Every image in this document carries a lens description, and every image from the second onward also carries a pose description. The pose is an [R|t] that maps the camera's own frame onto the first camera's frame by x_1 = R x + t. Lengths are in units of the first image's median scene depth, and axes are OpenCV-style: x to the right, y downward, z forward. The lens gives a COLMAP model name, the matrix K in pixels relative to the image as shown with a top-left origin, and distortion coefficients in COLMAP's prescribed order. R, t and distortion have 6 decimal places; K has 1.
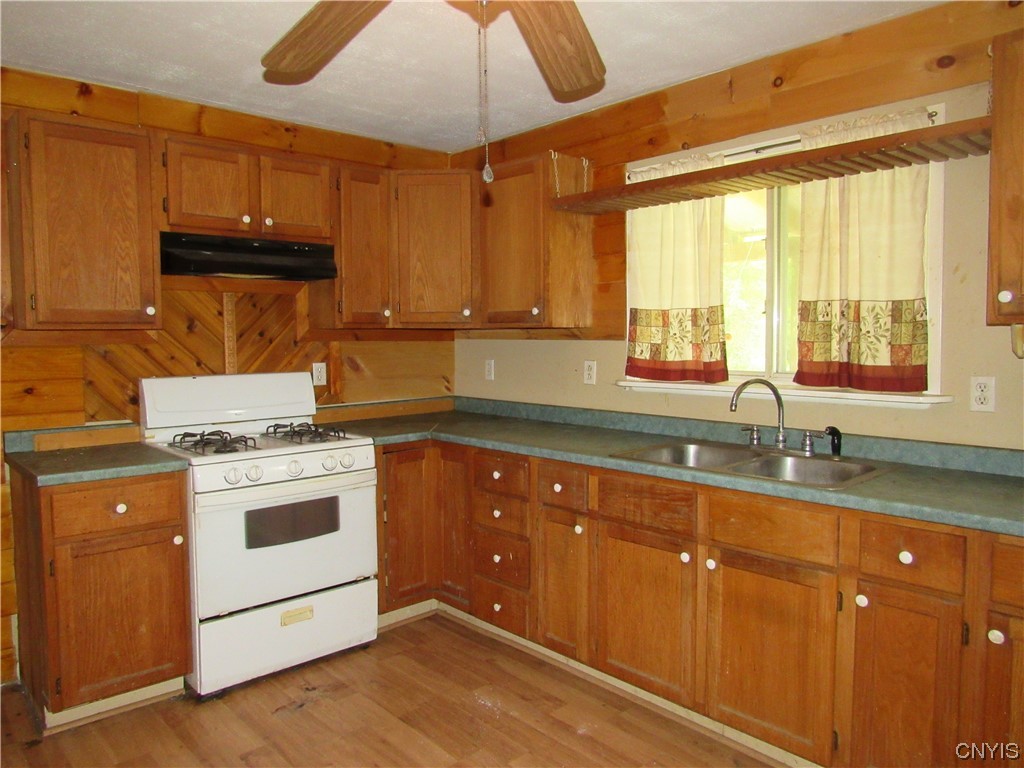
lens RADIAL K [[745.6, 0, 512.0], [0, 745.6, 384.0], [0, 0, 1]] dist [-0.014740, -0.000197]
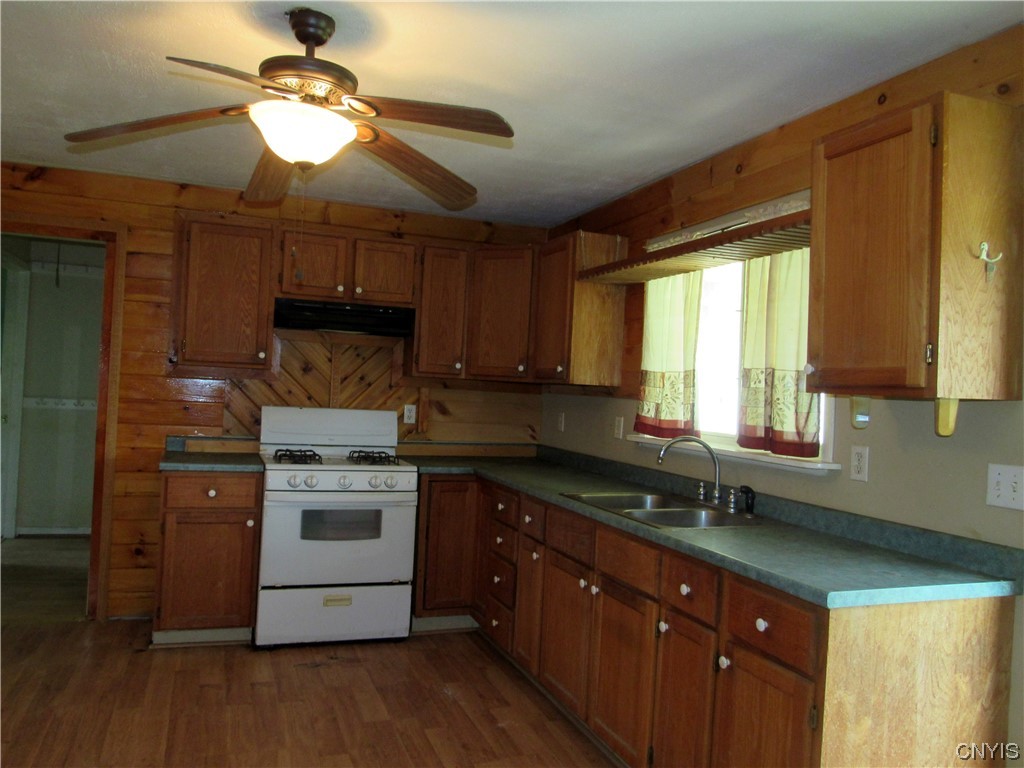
lens RADIAL K [[818.6, 0, 512.0], [0, 818.6, 384.0], [0, 0, 1]] dist [-0.004771, -0.004236]
pose [[0.922395, 0.050180, -0.382975, 0.472653], [-0.081230, 0.994552, -0.065329, 0.013463], [0.377610, 0.091368, 0.921446, -0.188082]]
